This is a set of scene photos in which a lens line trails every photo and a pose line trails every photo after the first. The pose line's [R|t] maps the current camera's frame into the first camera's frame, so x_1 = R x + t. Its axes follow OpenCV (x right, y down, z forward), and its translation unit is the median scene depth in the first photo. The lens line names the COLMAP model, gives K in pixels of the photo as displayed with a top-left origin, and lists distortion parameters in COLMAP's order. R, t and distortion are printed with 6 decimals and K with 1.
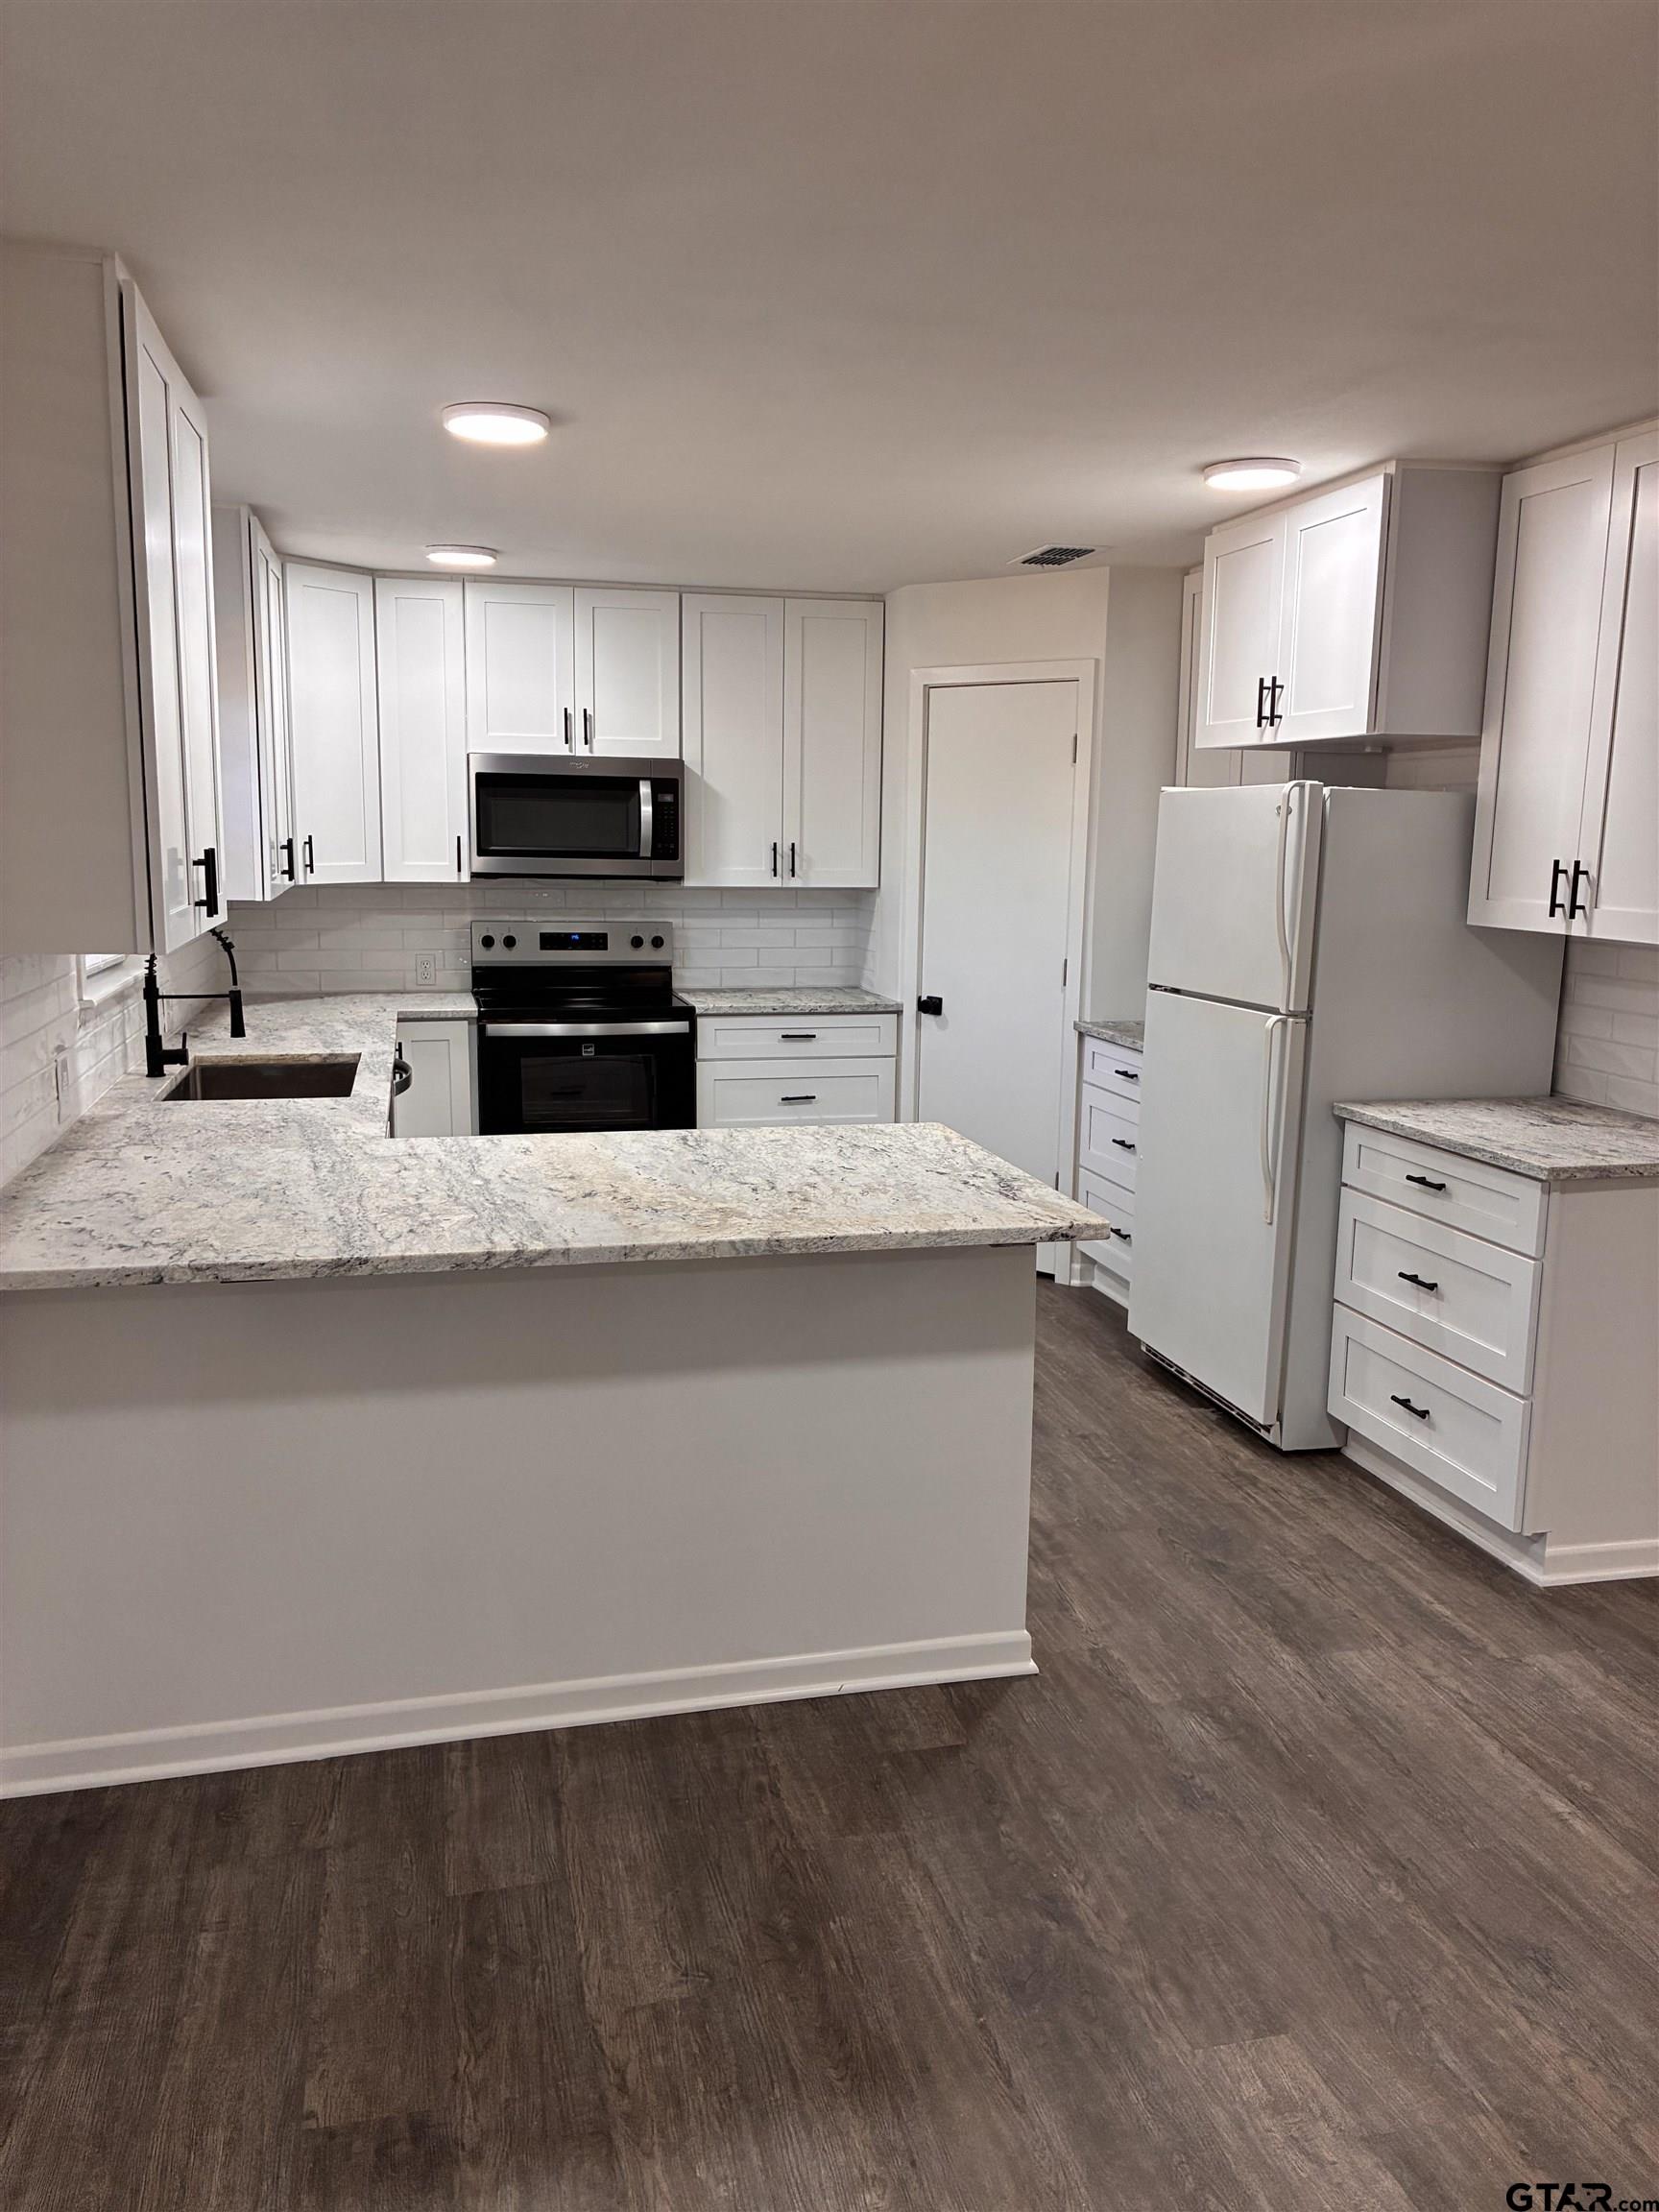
lens RADIAL K [[1664.8, 0, 829.5], [0, 1664.8, 1106.0], [0, 0, 1]] dist [0.071370, -0.077779]
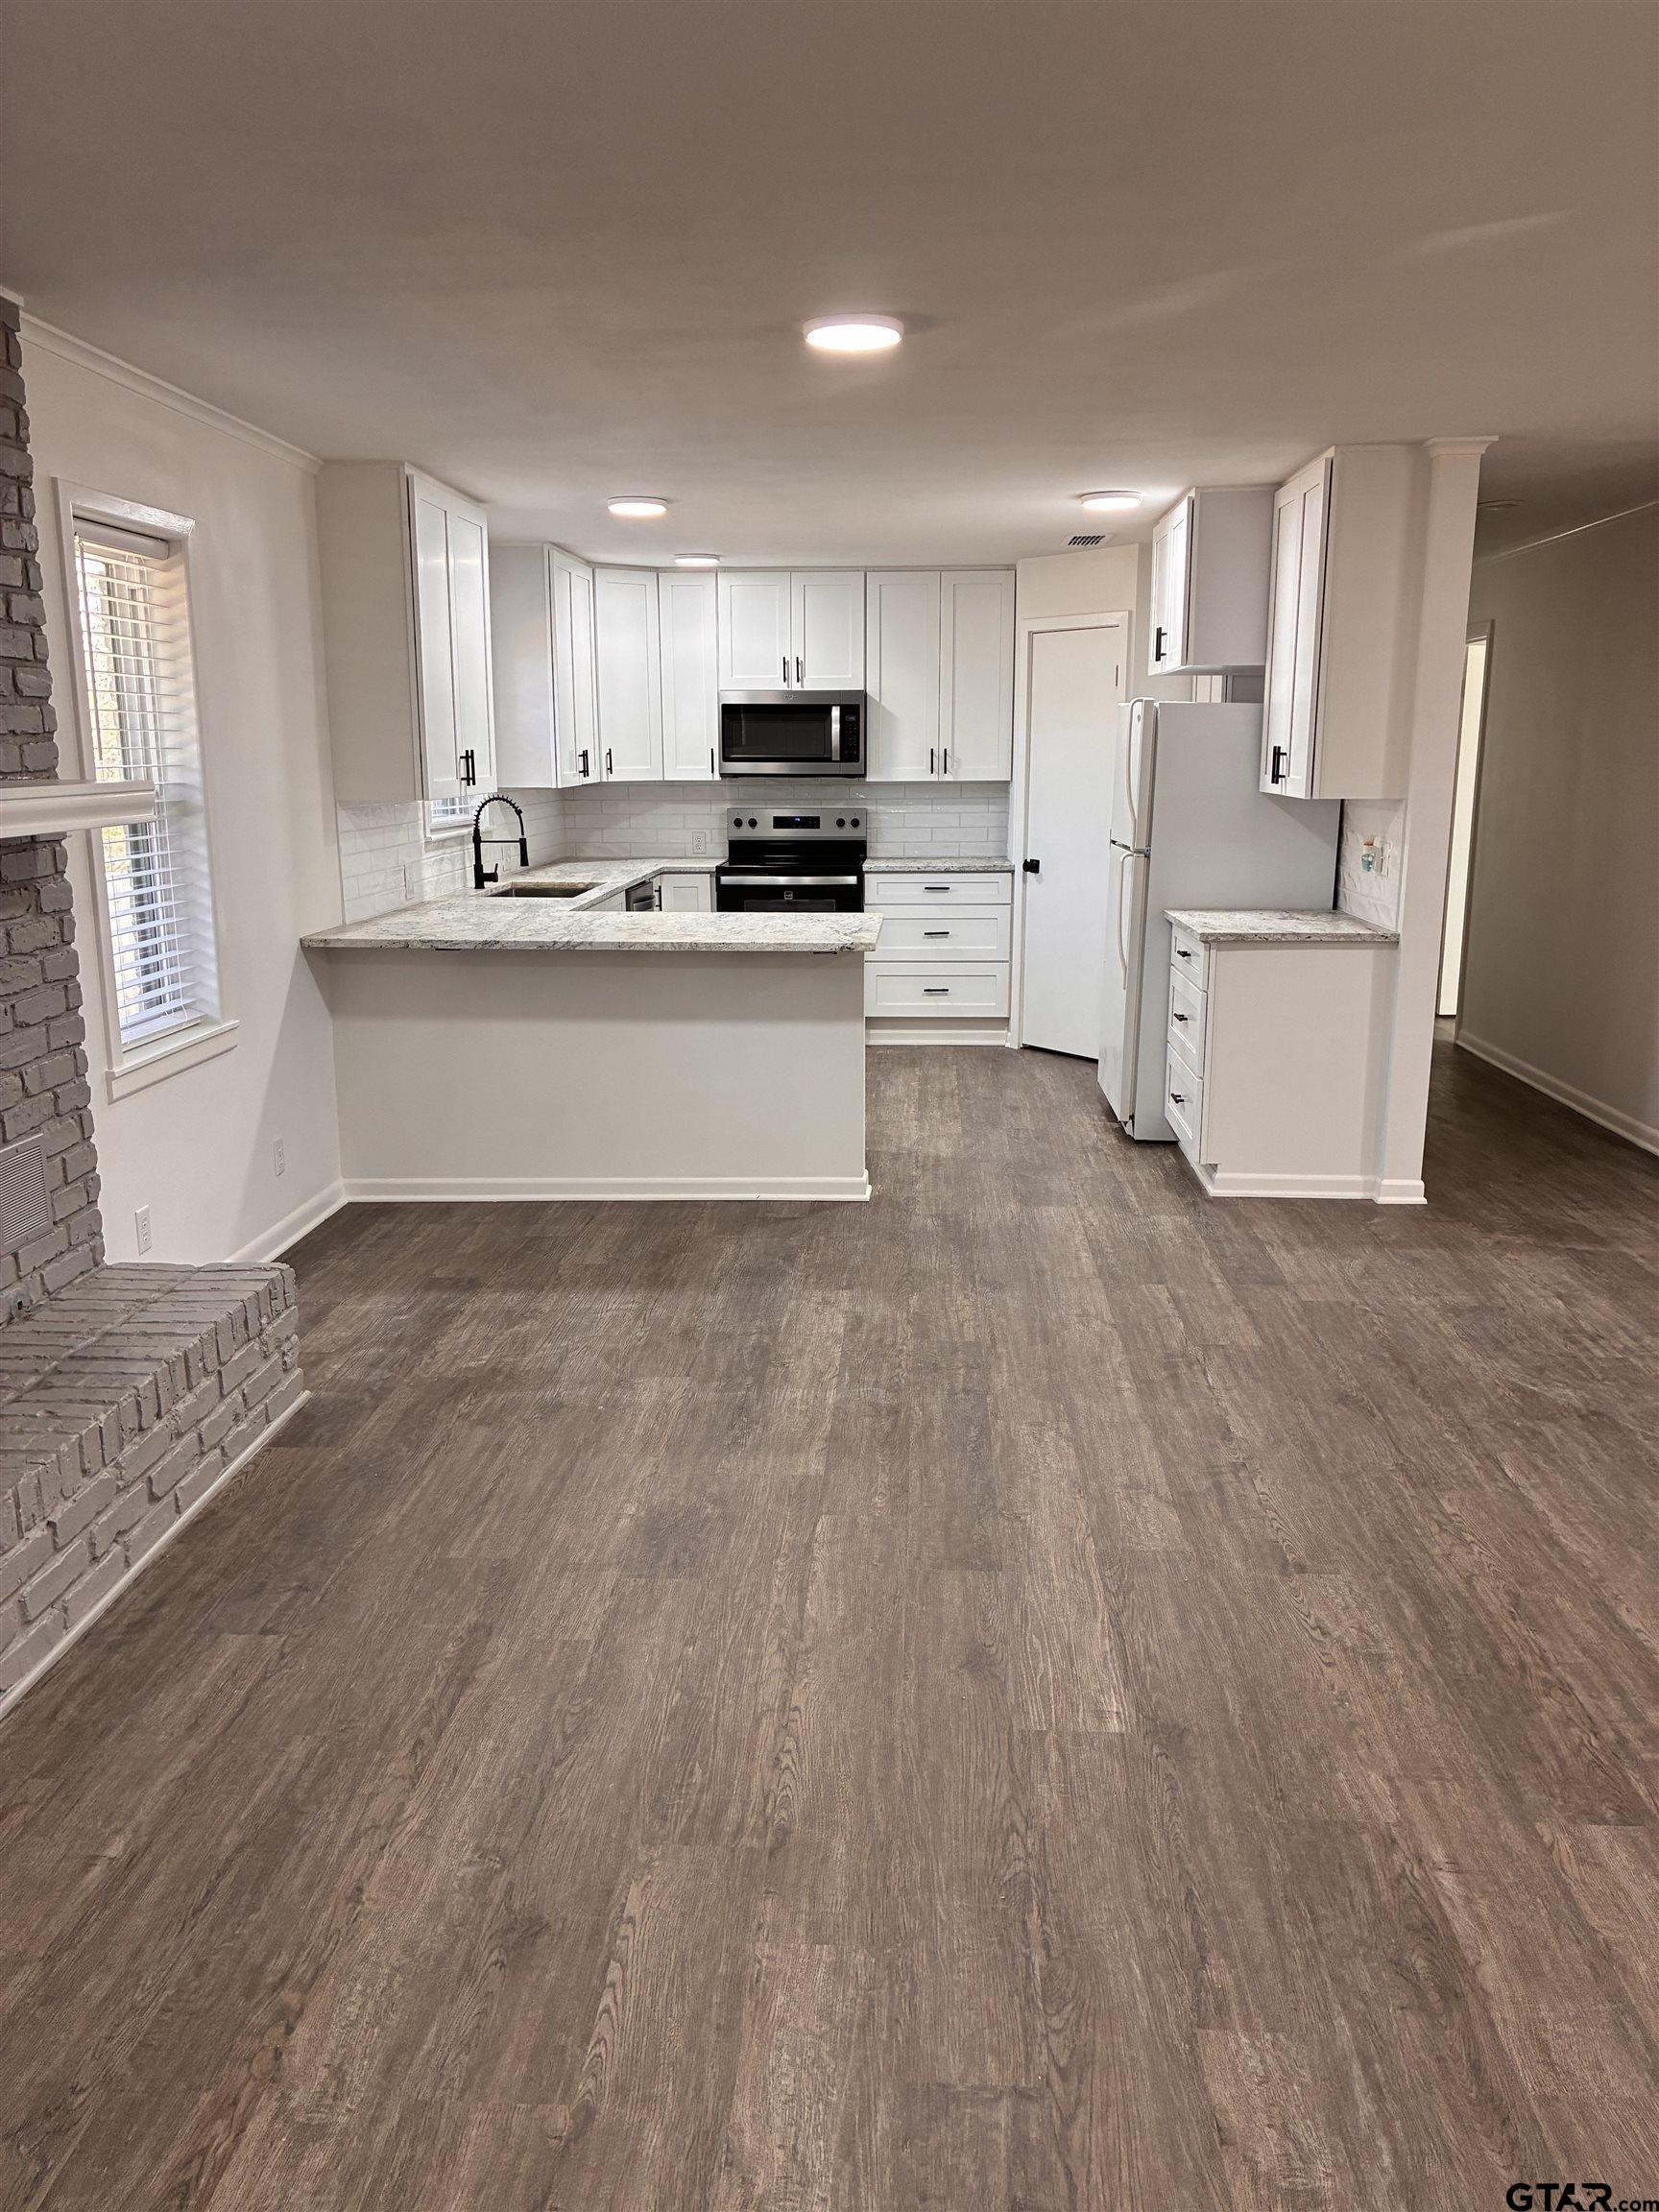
lens RADIAL K [[1657.6, 0, 837.0], [0, 1657.6, 1094.0], [0, 0, 1]] dist [0.129271, -0.410346]
pose [[0.957820, 0.041999, -0.284284, 0.309168], [-0.031213, 0.998614, 0.042368, 0.075625], [0.285669, -0.031707, 0.957804, -0.375819]]
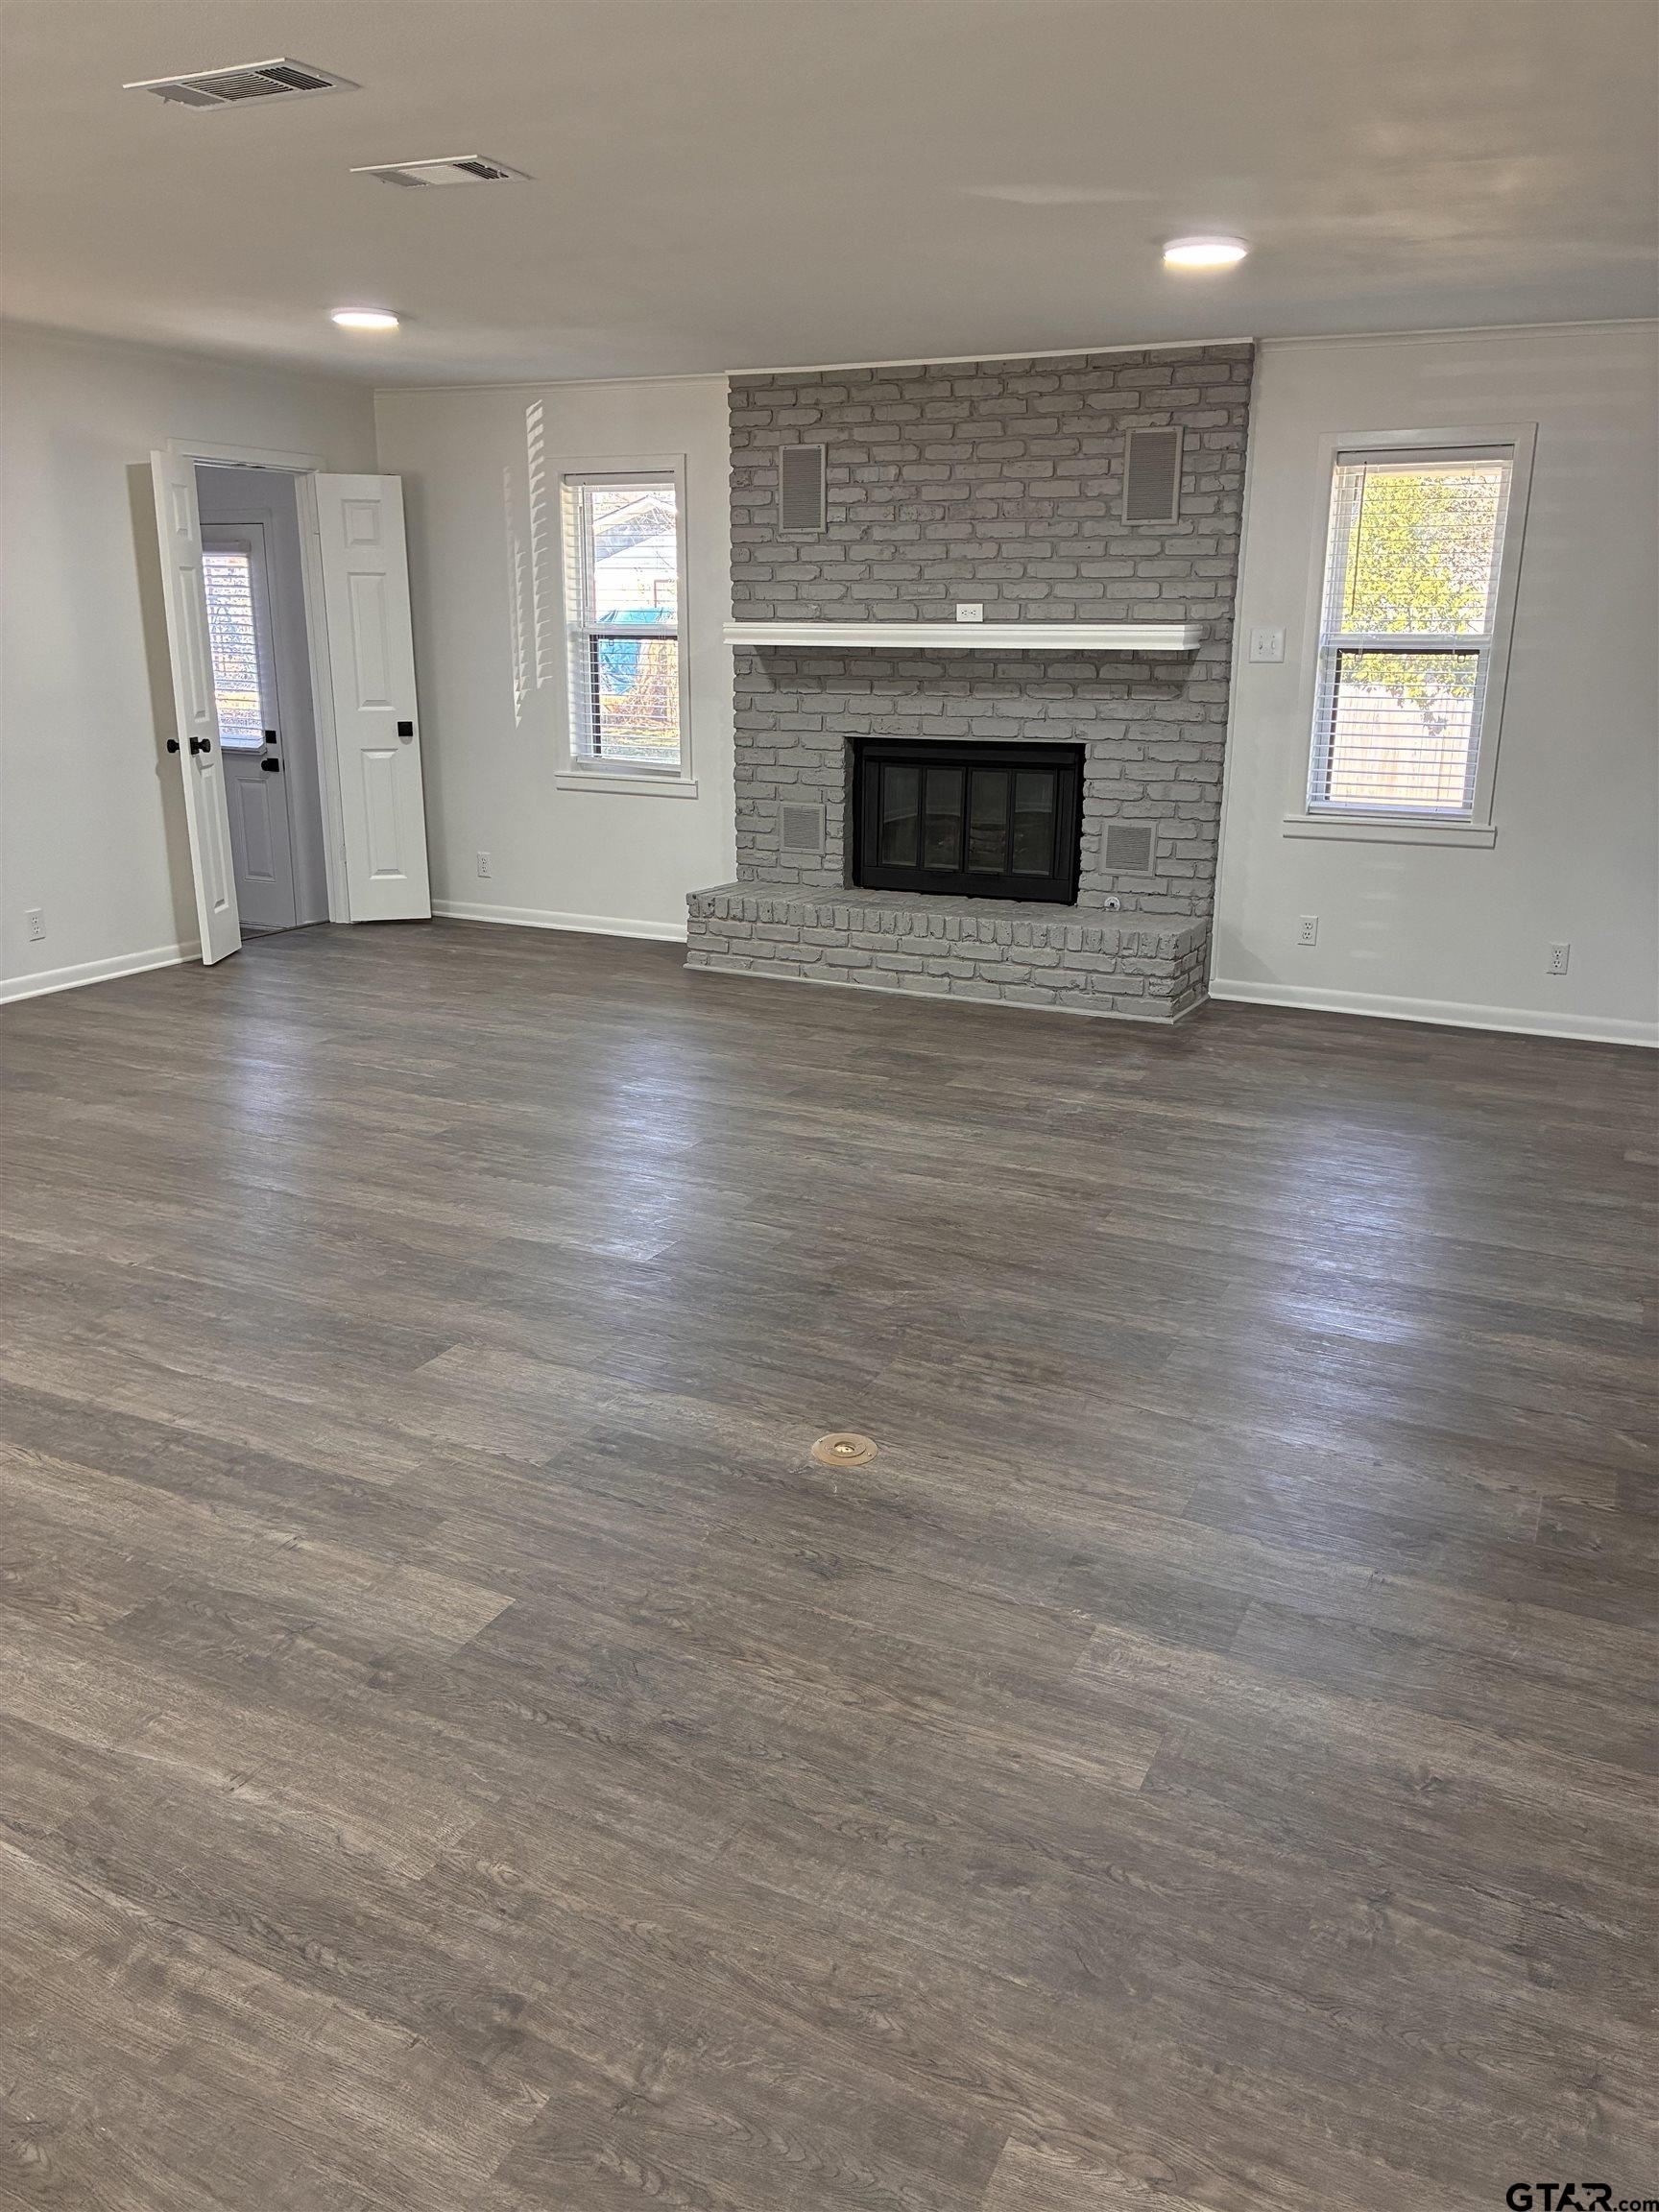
lens RADIAL K [[1689.8, 0, 802.3], [0, 1689.8, 1091.2], [0, 0, 1]] dist [0.030223, -0.061512]
pose [[-0.646243, 0.189721, -0.739173, 0.863854], [-0.139855, 0.922756, 0.359113, -0.078937], [0.750207, 0.335451, -0.569791, 0.631010]]
